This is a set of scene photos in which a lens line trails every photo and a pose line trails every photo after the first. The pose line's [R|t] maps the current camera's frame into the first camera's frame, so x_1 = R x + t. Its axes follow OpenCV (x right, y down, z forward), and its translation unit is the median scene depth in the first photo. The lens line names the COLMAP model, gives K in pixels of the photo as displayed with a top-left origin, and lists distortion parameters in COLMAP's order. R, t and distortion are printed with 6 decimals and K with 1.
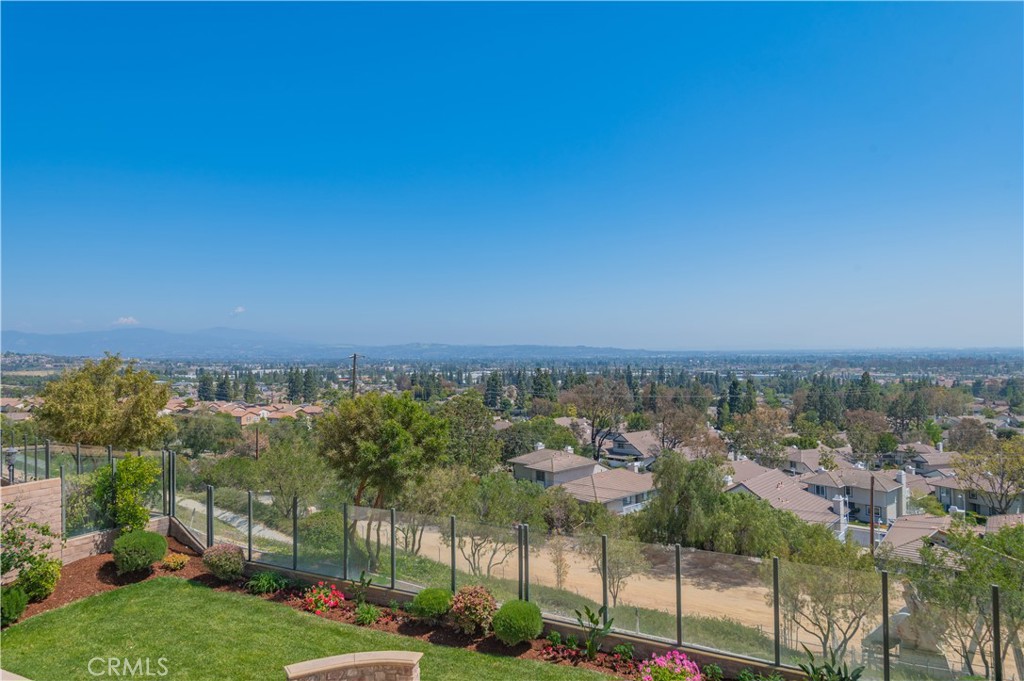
lens RADIAL K [[679.7, 0, 518.9], [0, 679.7, 339.9], [0, 0, 1]] dist [0.004693, -0.001302]
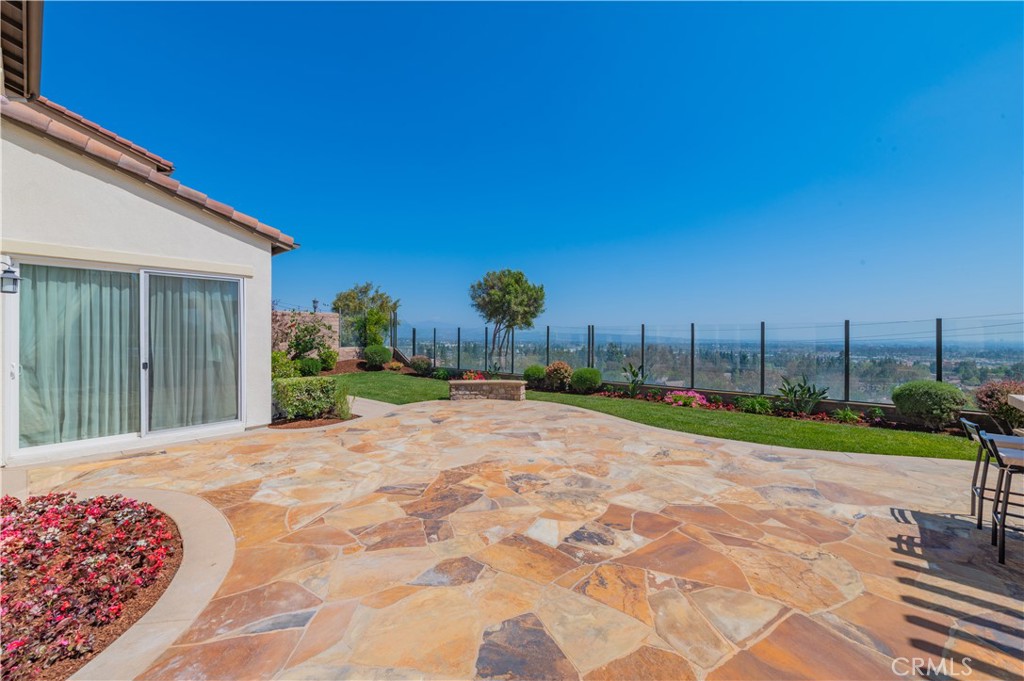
lens RADIAL K [[407.1, 0, 512.0], [0, 407.1, 340.5], [0, 0, 1]] dist [0.000395, -0.000259]
pose [[0.977415, 0.016666, -0.210671, 0.021343], [-0.014286, 0.999816, 0.012812, 0.240472], [0.210846, -0.009513, 0.977473, 0.013221]]
